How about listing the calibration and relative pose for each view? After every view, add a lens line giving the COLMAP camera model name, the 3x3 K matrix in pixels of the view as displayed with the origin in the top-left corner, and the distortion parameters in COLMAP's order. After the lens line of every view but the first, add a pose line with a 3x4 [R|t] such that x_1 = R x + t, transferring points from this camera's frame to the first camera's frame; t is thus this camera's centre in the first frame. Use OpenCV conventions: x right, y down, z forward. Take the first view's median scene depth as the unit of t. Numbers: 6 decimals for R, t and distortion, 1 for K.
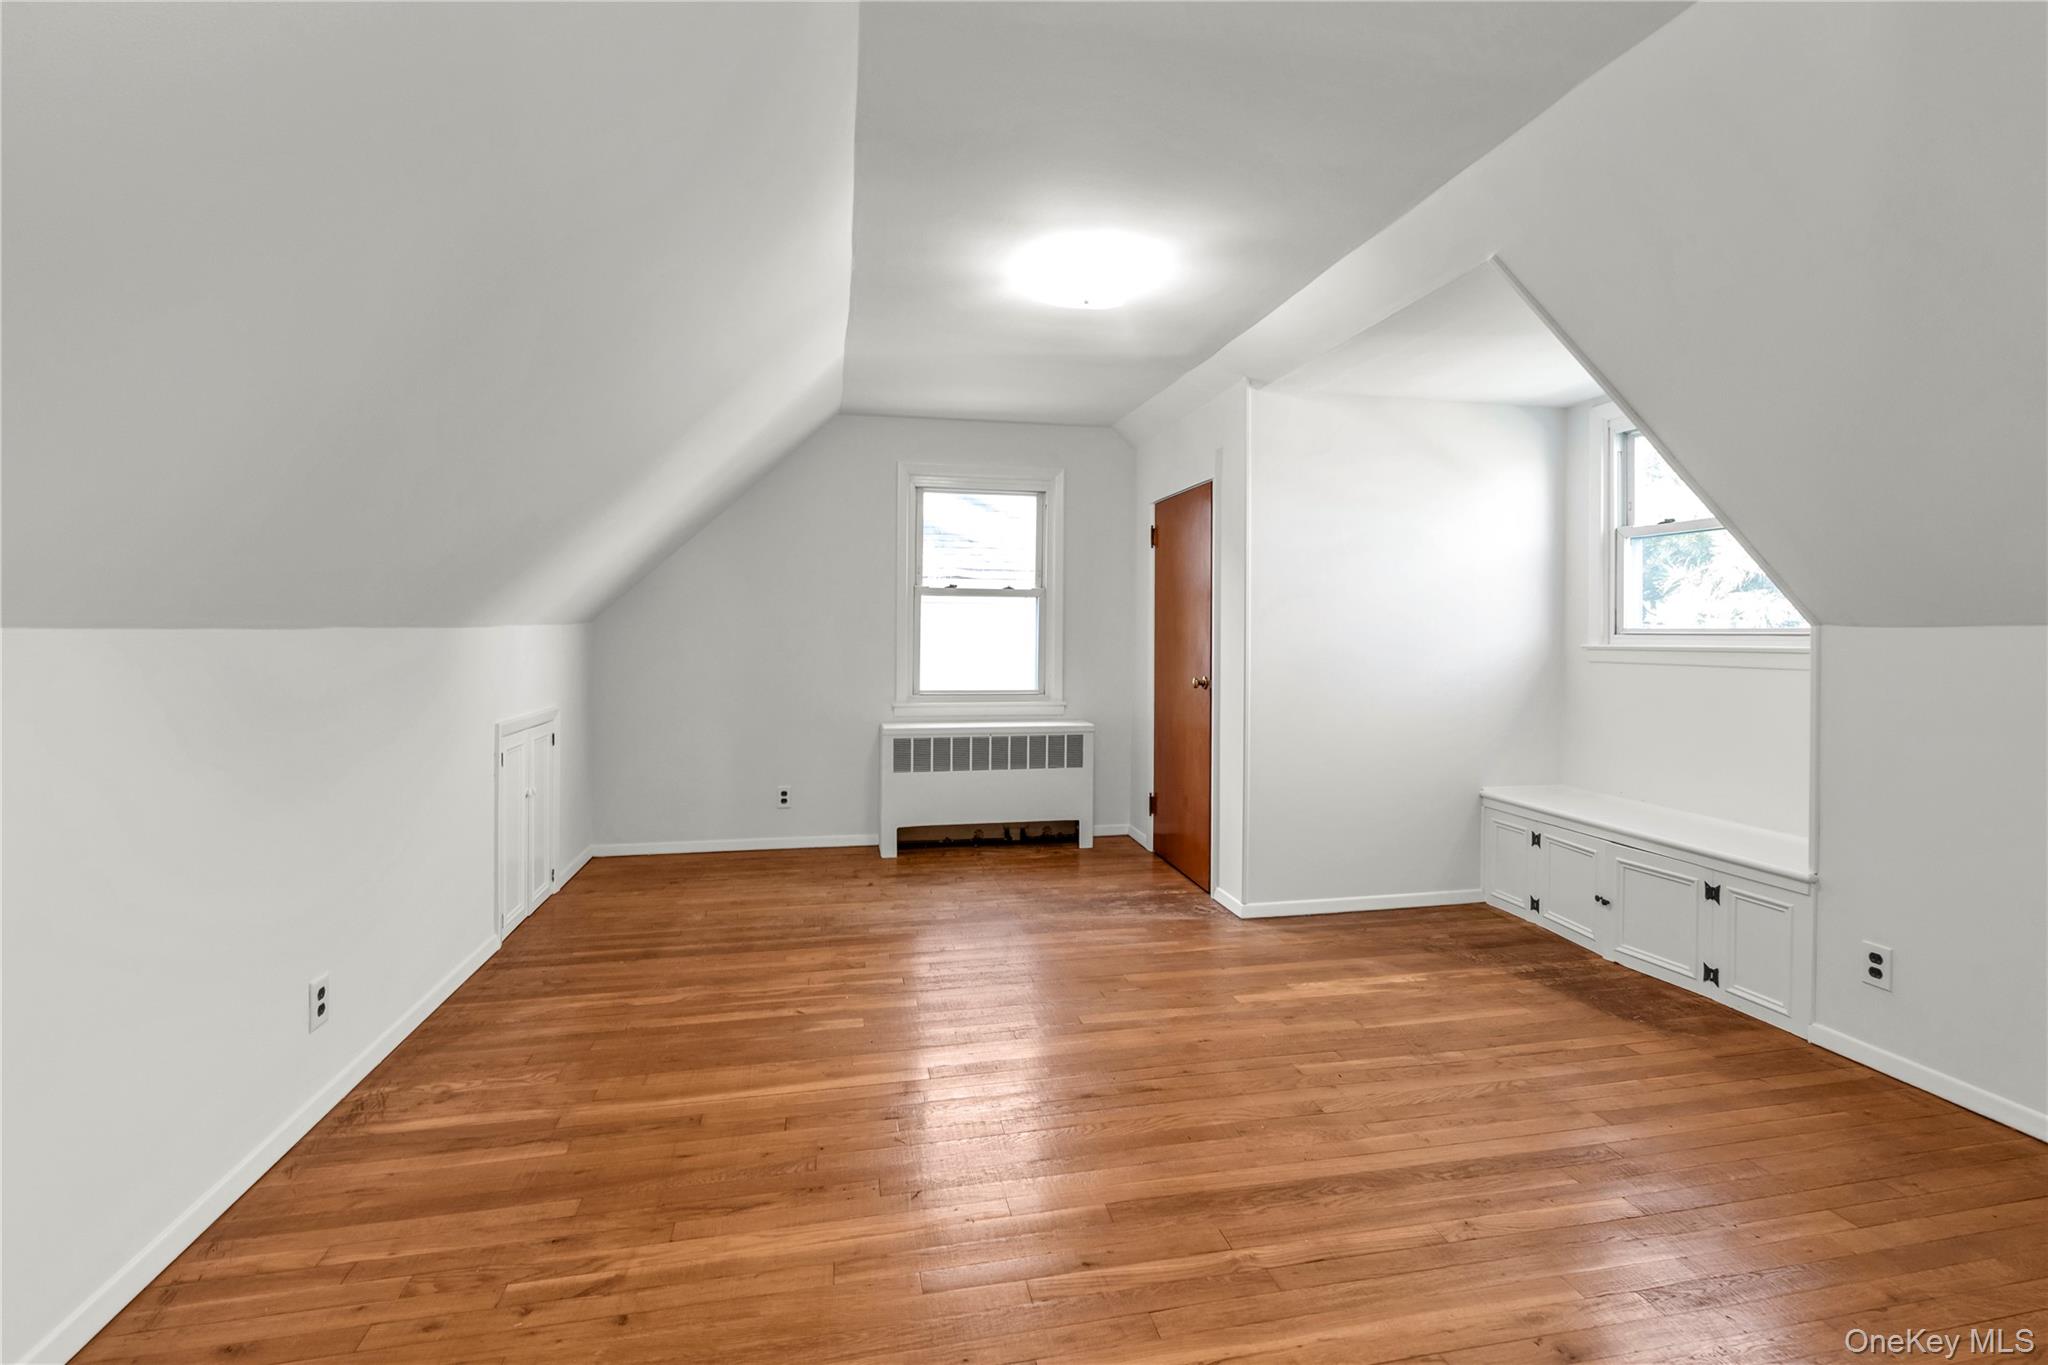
lens RADIAL K [[894.1, 0, 1002.0], [0, 894.1, 634.5], [0, 0, 1]] dist [0.001714, 0.000205]
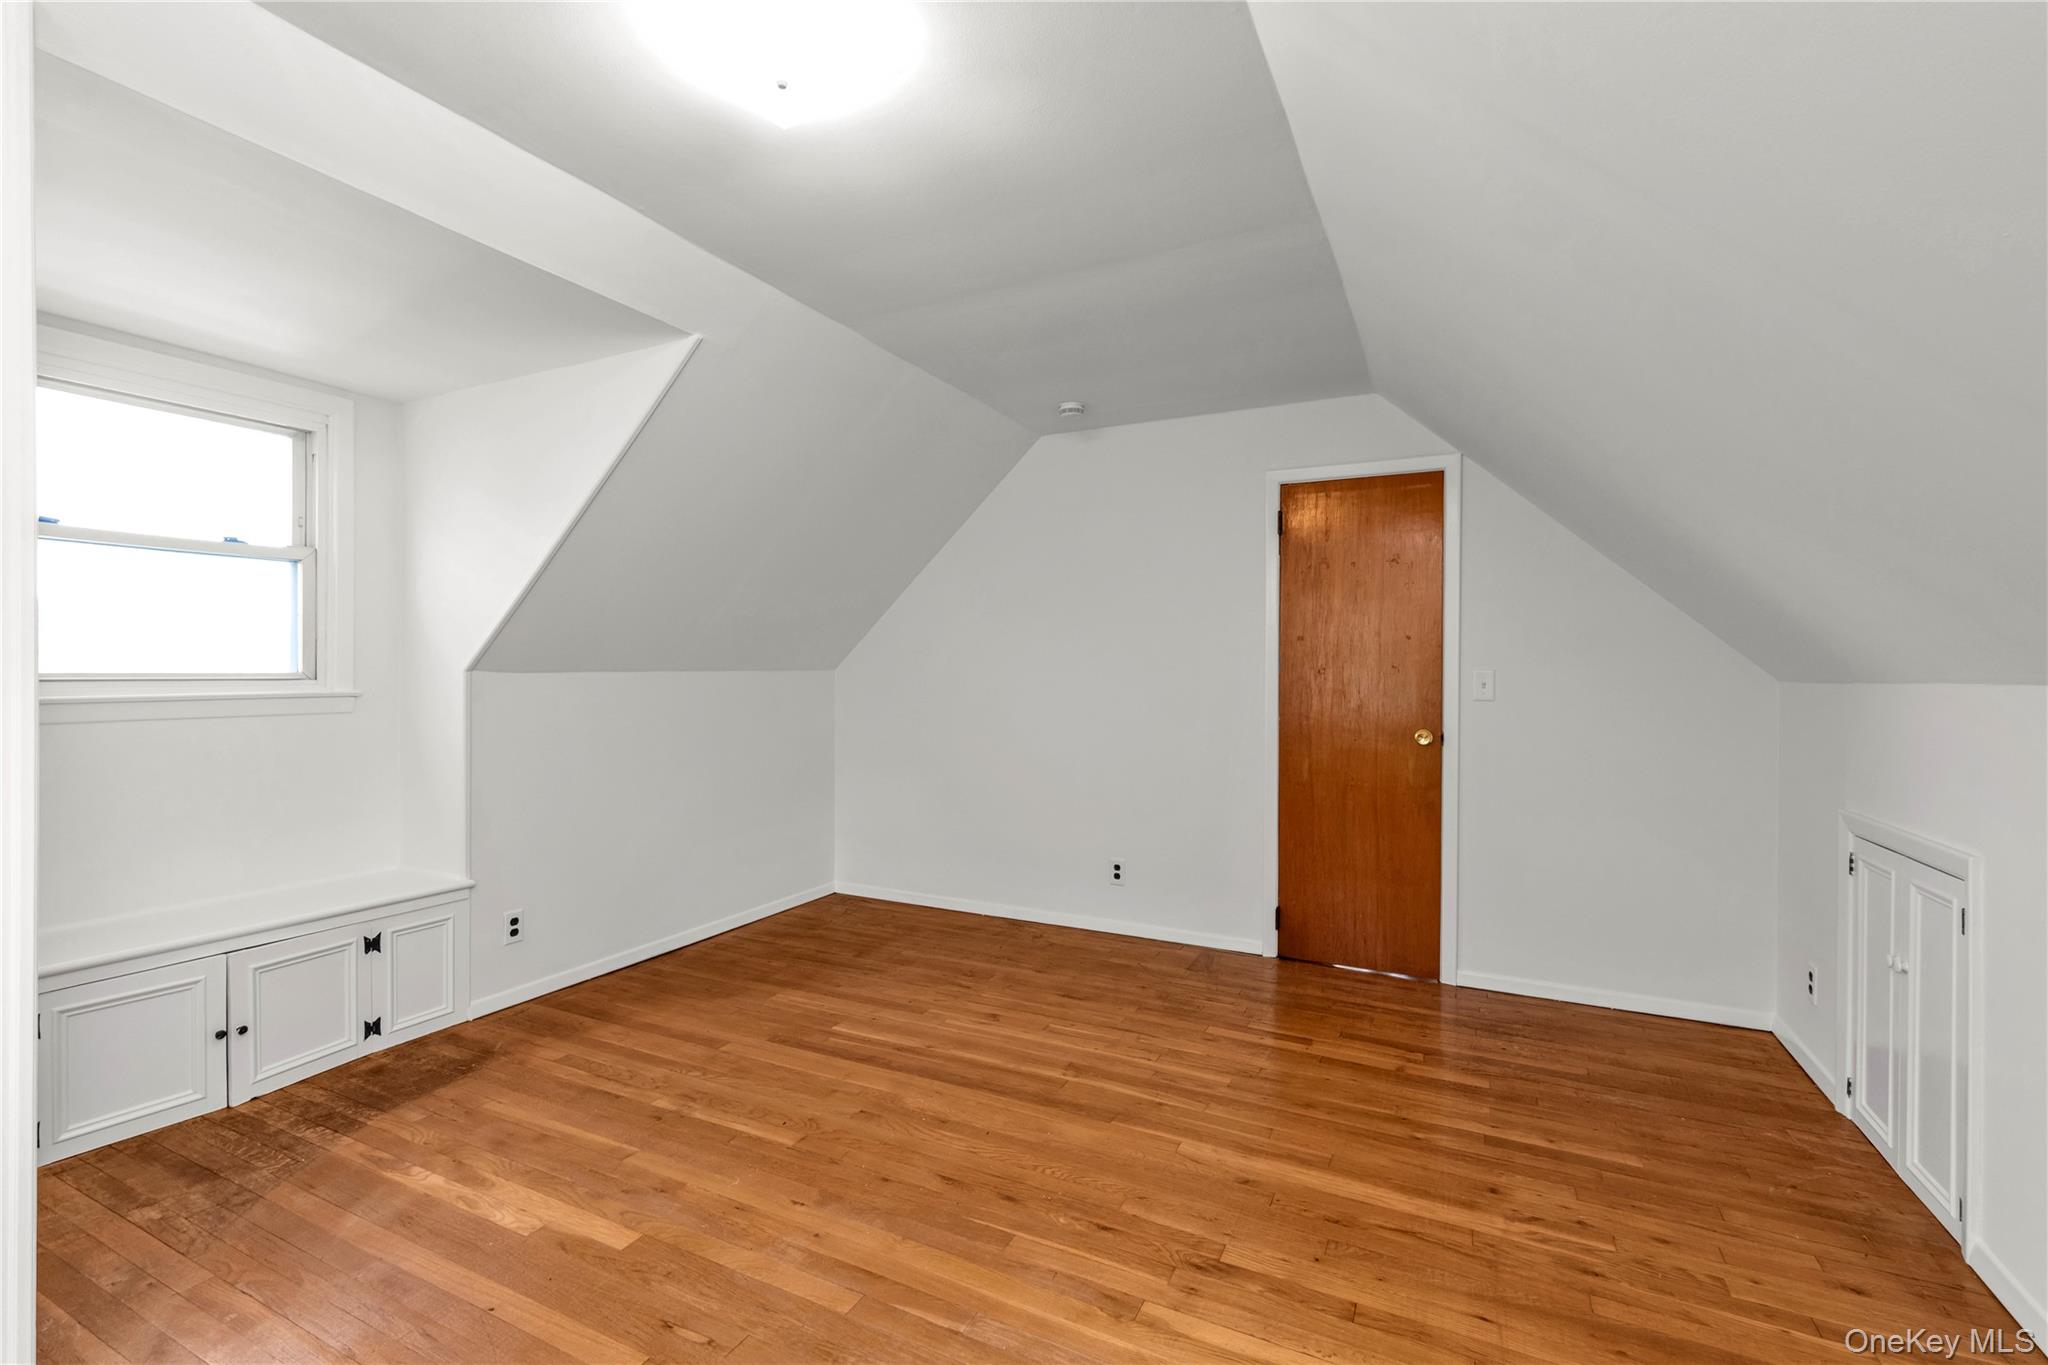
lens RADIAL K [[894.1, 0, 1023.6], [0, 894.1, 678.1], [0, 0, 1]] dist [0.001714, 0.000205]
pose [[-0.798434, -0.007181, 0.602040, -0.384237], [-0.001057, 0.999944, 0.010524, -0.013496], [-0.602082, 0.007767, -0.798397, 1.444235]]
